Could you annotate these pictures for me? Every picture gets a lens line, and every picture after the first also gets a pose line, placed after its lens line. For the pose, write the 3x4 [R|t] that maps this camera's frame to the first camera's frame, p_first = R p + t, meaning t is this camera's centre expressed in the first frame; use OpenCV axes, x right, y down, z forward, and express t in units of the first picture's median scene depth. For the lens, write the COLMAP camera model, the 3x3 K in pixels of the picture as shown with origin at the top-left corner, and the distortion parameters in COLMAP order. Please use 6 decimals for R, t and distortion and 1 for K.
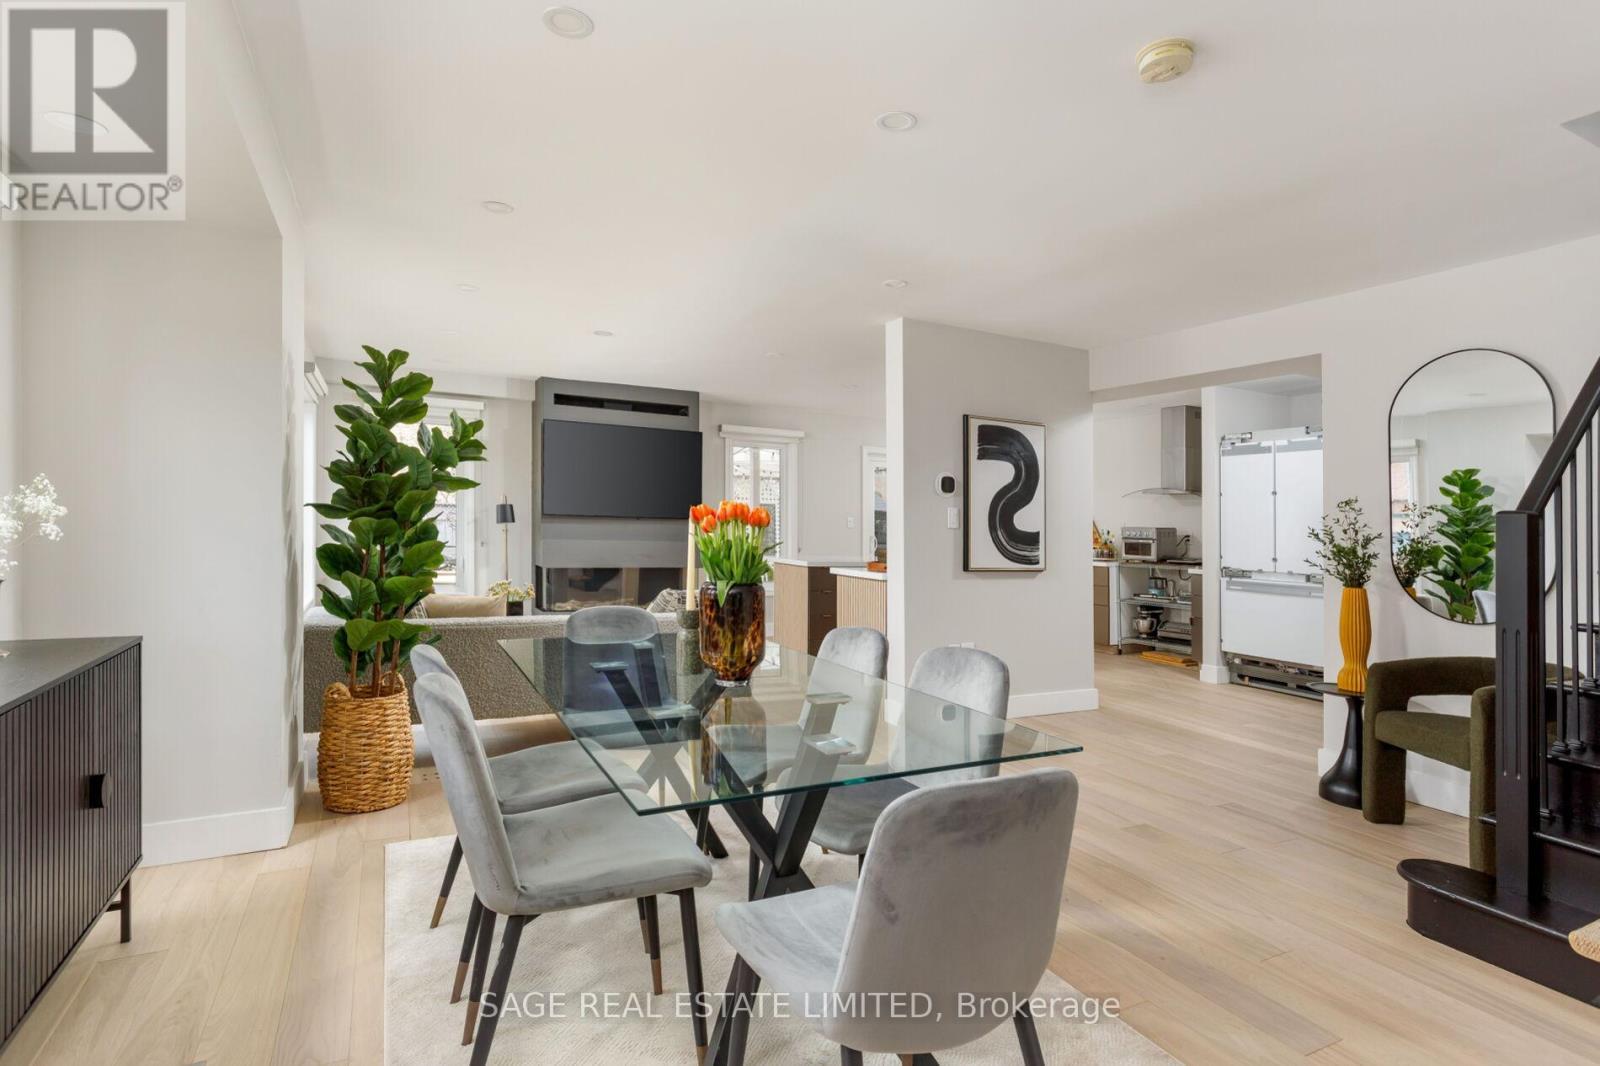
lens RADIAL K [[766.8, 0, 788.5], [0, 766.8, 547.4], [0, 0, 1]] dist [-0.007340, 0.005749]
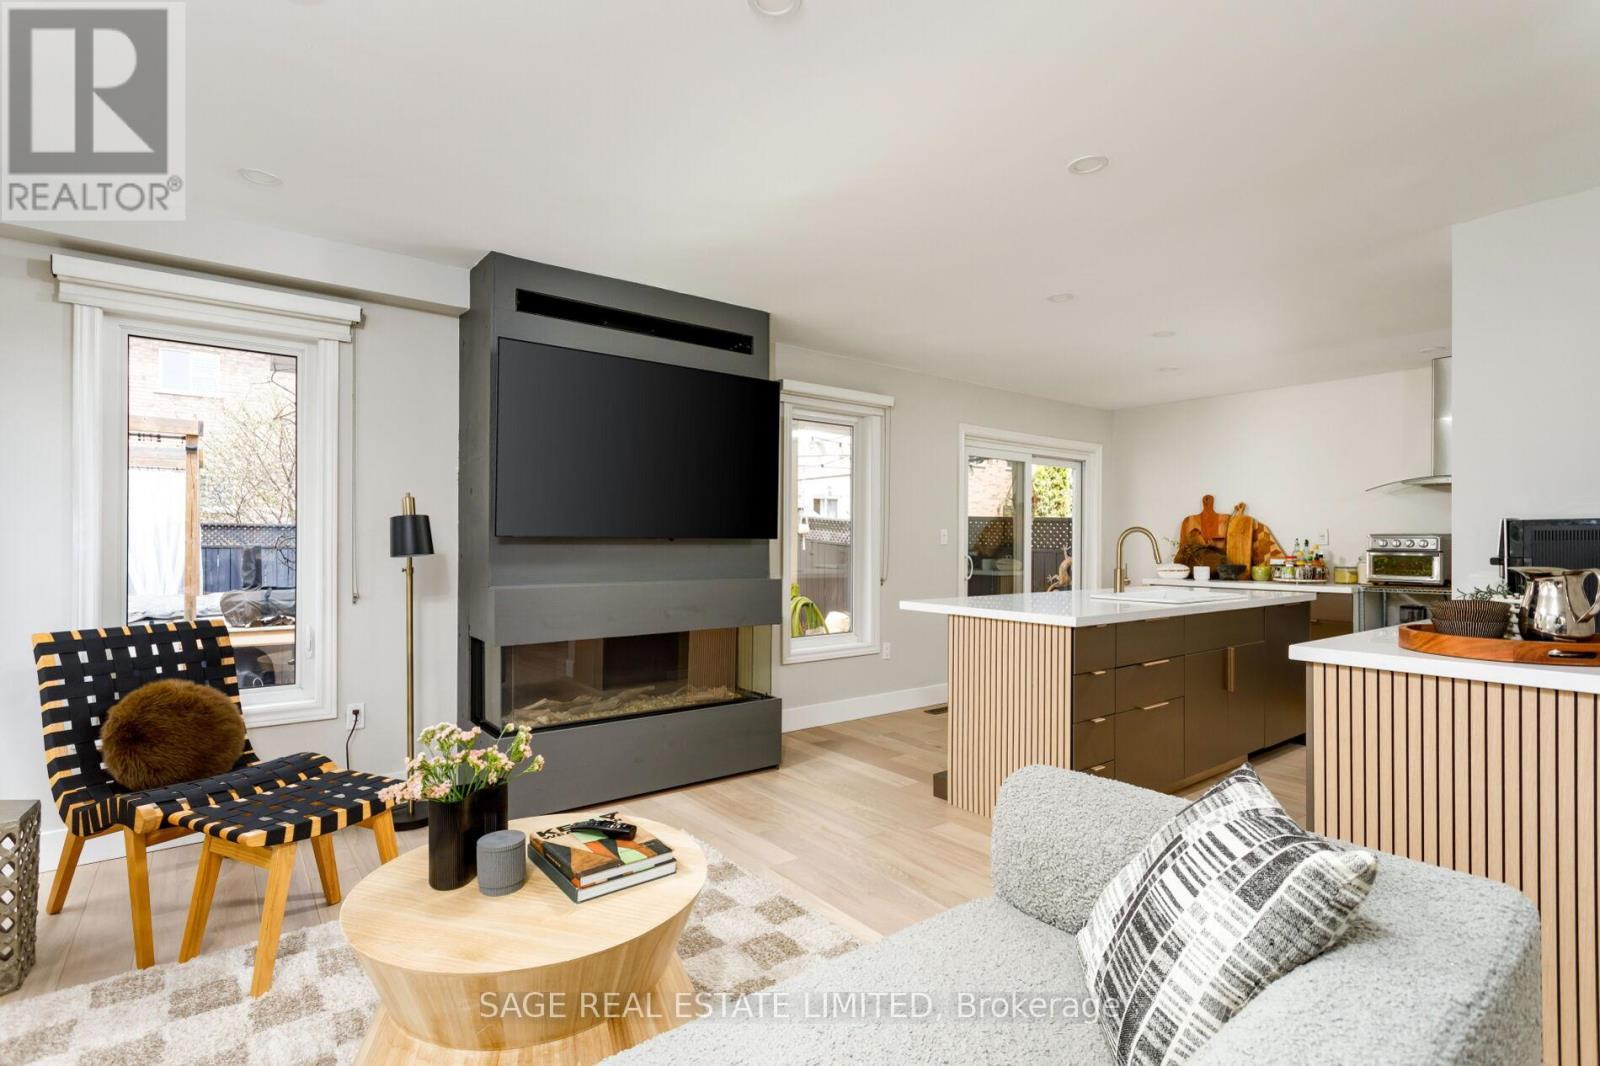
lens RADIAL K [[766.8, 0, 784.7], [0, 766.8, 543.2], [0, 0, 1]] dist [-0.007340, 0.005749]
pose [[0.987144, -0.025292, 0.157820, -0.199431], [0.029224, 0.999316, -0.022644, -0.019870], [-0.157139, 0.026965, 0.987208, 0.450513]]
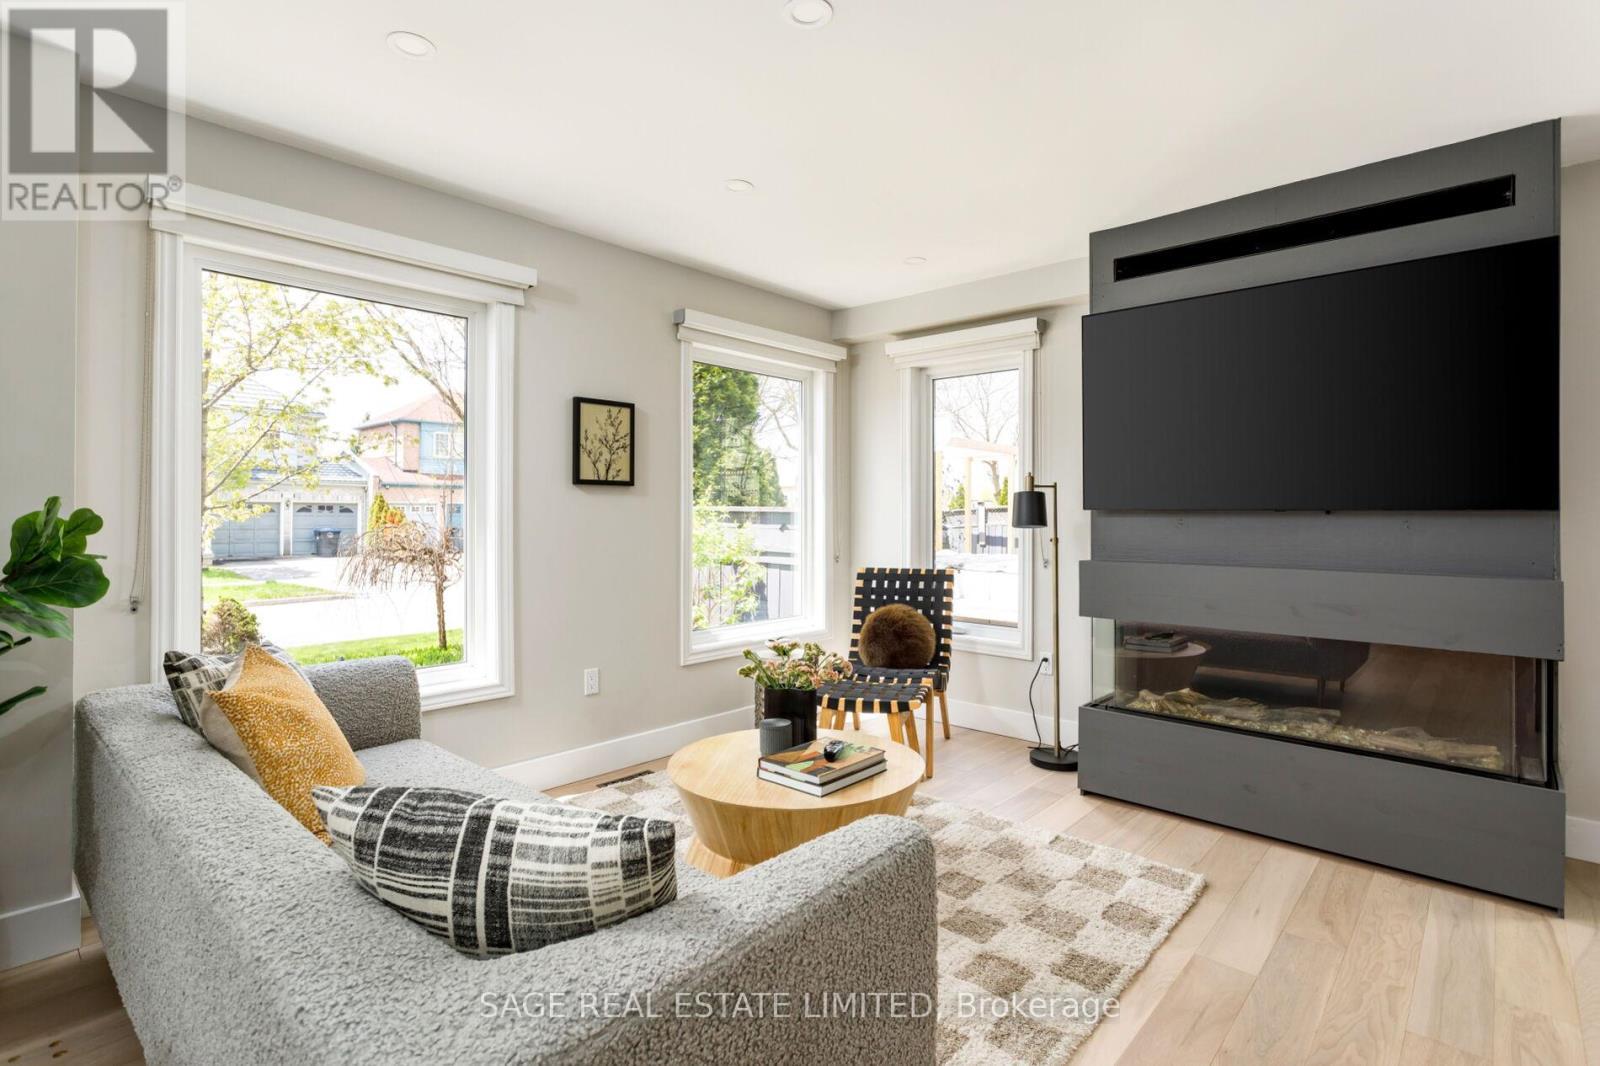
lens RADIAL K [[766.8, 0, 789.1], [0, 766.8, 517.0], [0, 0, 1]] dist [-0.007340, 0.005749]
pose [[0.331148, -0.022323, -0.943315, 0.078668], [-0.025201, 0.999154, -0.032491, -0.015163], [0.943242, 0.034532, 0.330305, 0.597396]]
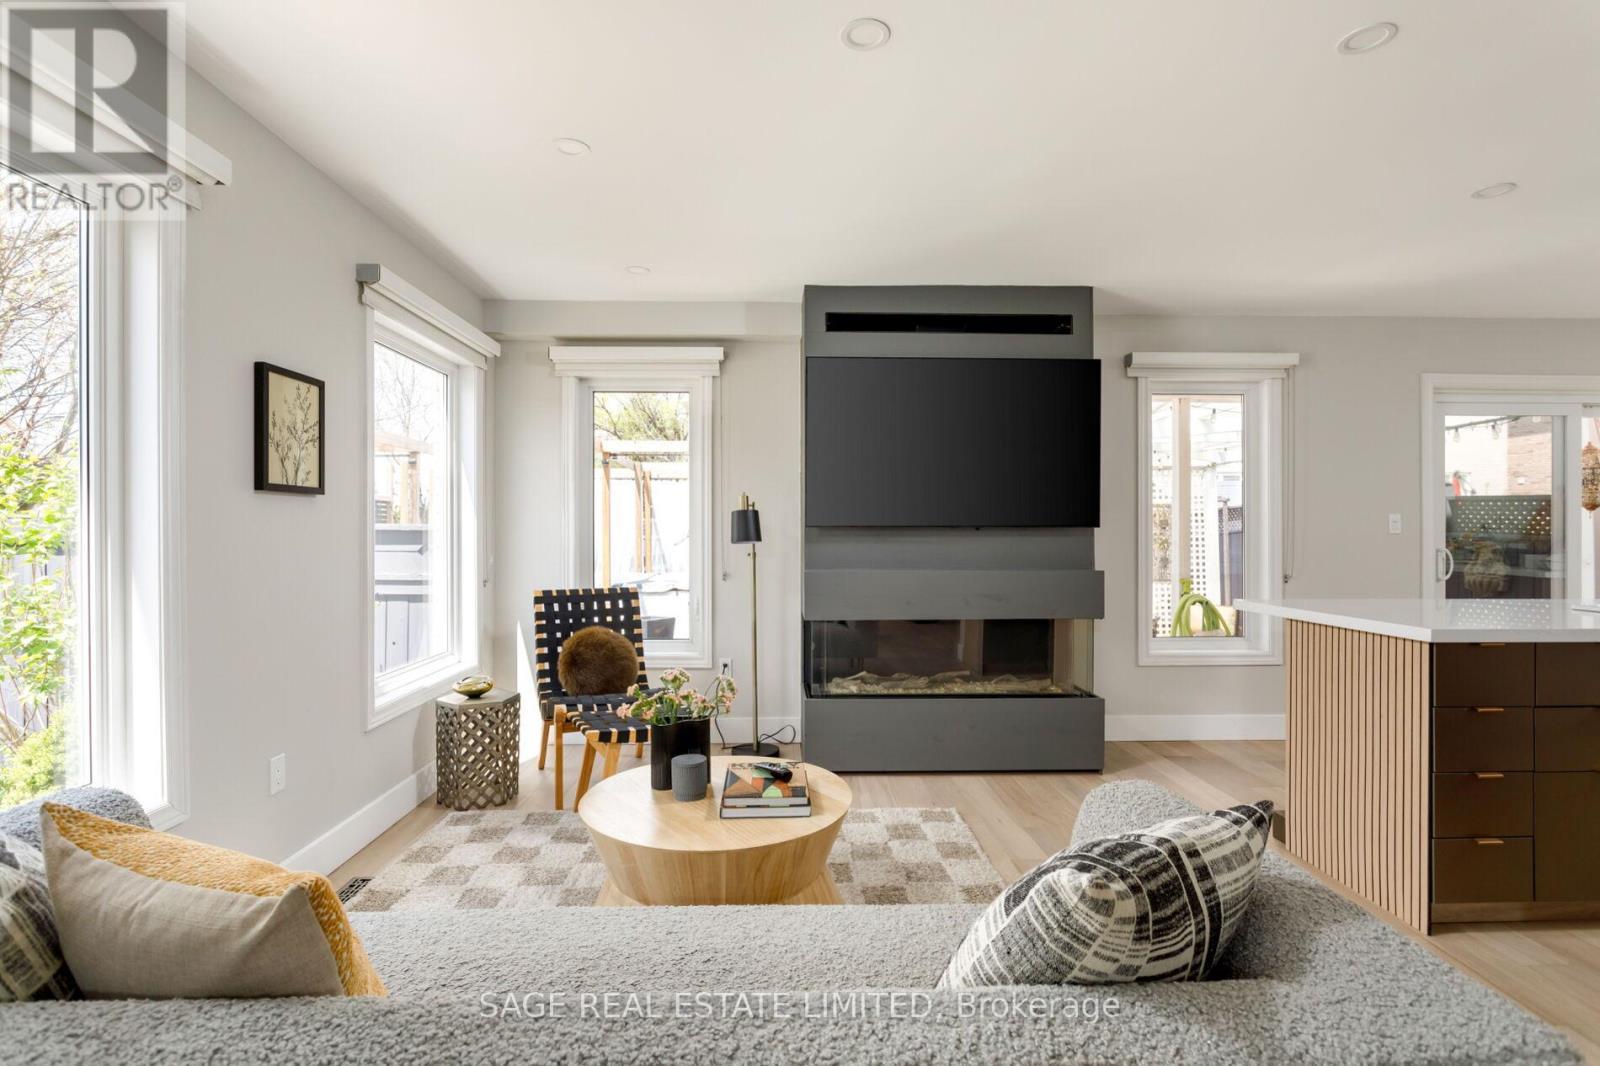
lens RADIAL K [[766.8, 0, 779.9], [0, 766.8, 535.1], [0, 0, 1]] dist [-0.007340, 0.005749]
pose [[0.888878, -0.026229, -0.457393, -0.071298], [0.011226, 0.999307, -0.035489, -0.014690], [0.458007, 0.026411, 0.888556, 0.440955]]
